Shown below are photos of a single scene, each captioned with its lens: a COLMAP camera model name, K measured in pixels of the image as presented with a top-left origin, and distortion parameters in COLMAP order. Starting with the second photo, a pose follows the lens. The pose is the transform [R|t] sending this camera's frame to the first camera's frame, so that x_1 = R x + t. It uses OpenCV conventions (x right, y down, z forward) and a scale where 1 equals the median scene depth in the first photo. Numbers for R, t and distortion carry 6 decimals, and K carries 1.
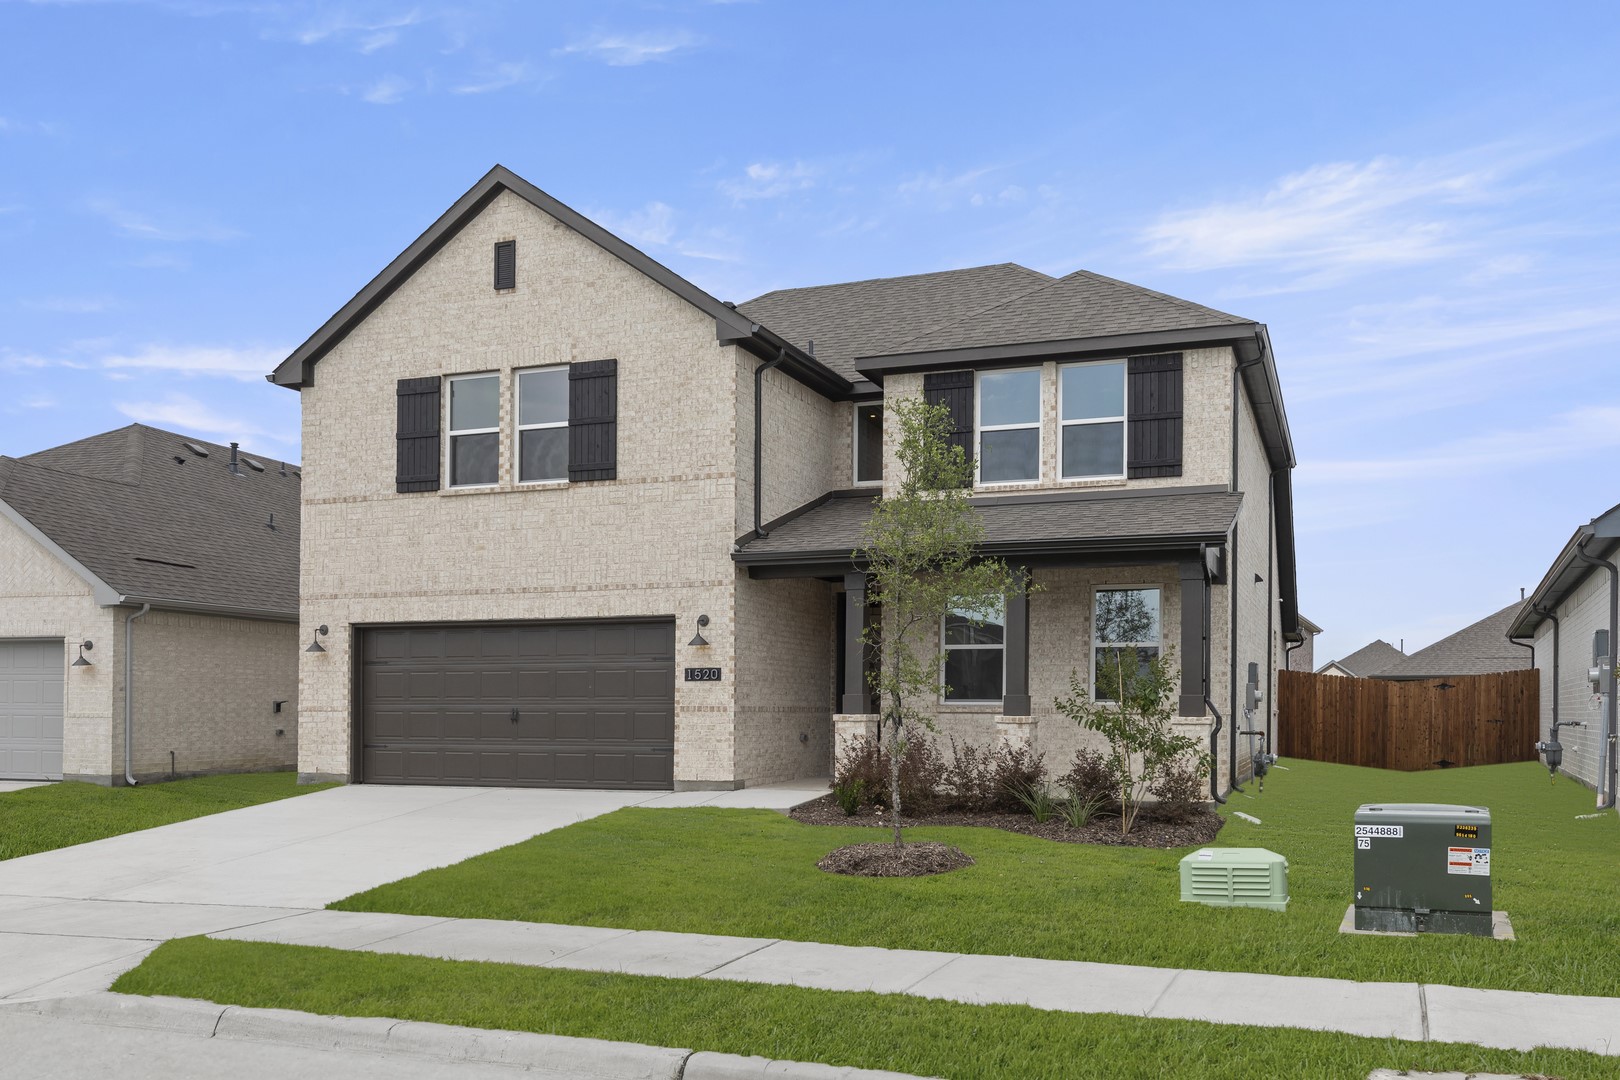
lens RADIAL K [[1126.5, 0, 810.0], [0, 1126.5, 540.0], [0, 0, 1]] dist [0.003969, 0.002463]
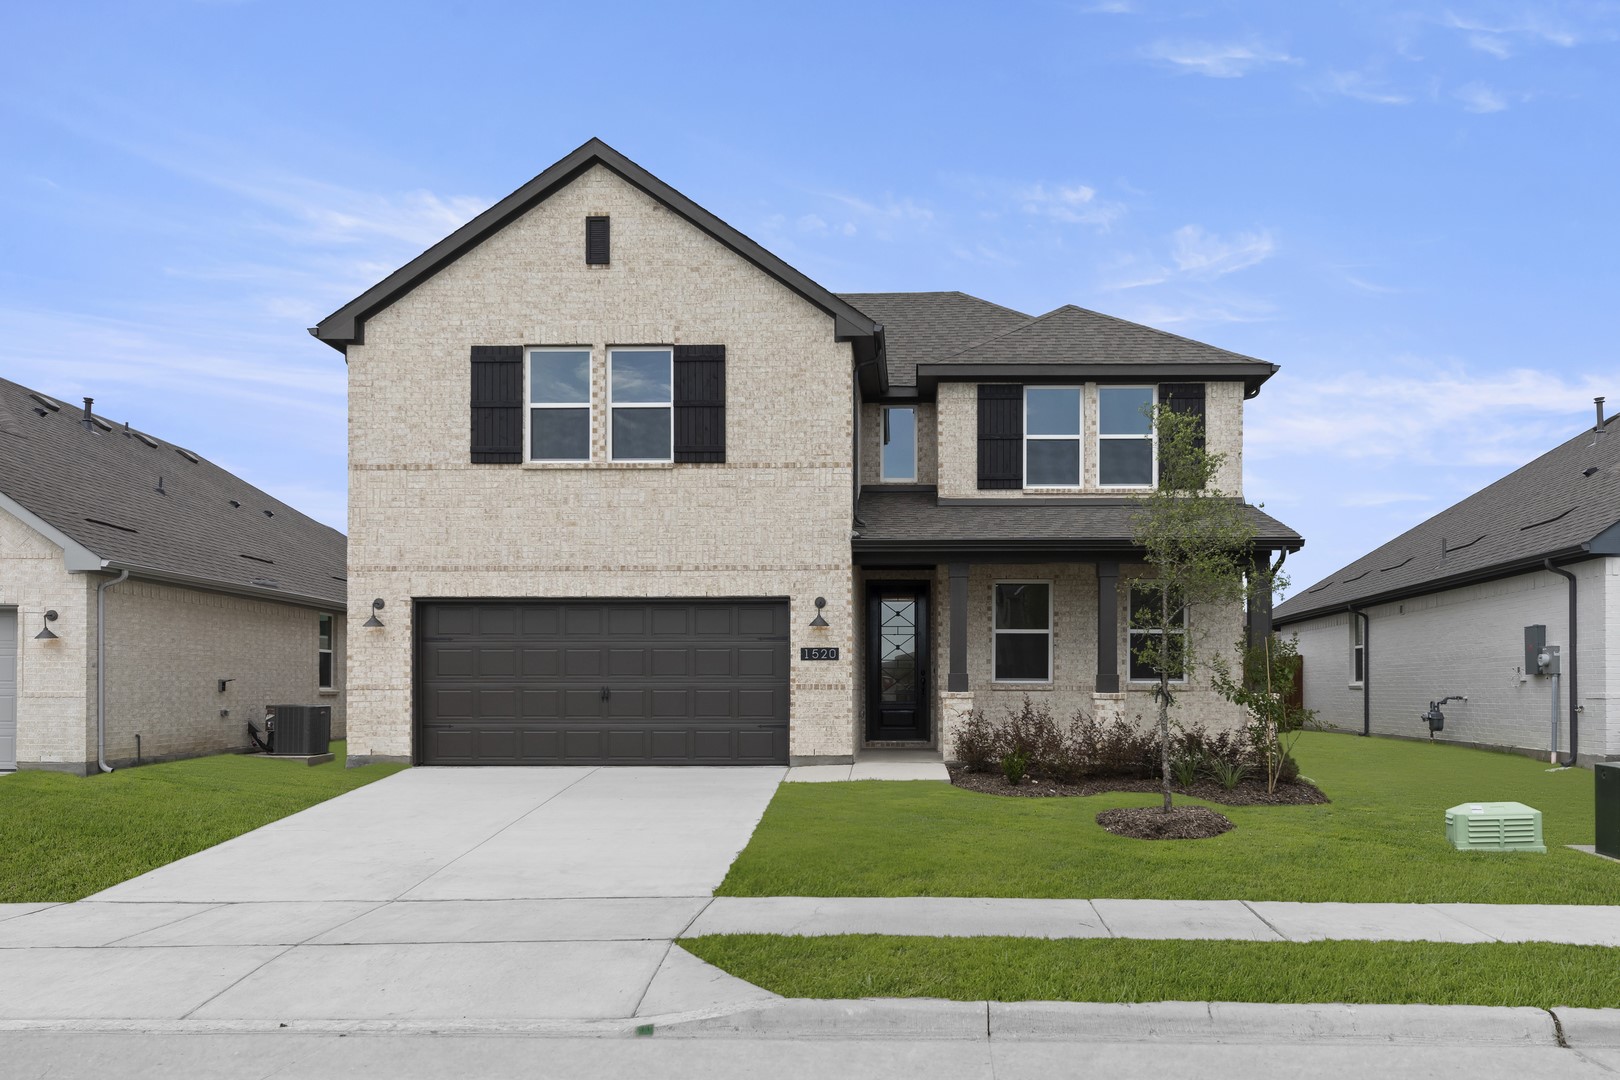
lens RADIAL K [[1017.3, 0, 810.0], [0, 1017.3, 540.0], [0, 0, 1]] dist [0.005087, 0.000750]
pose [[0.961208, 0.038868, 0.273072, -0.334397], [-0.040003, 0.999199, -0.001413, 0.013970], [-0.272908, -0.009566, 0.961993, 0.086715]]
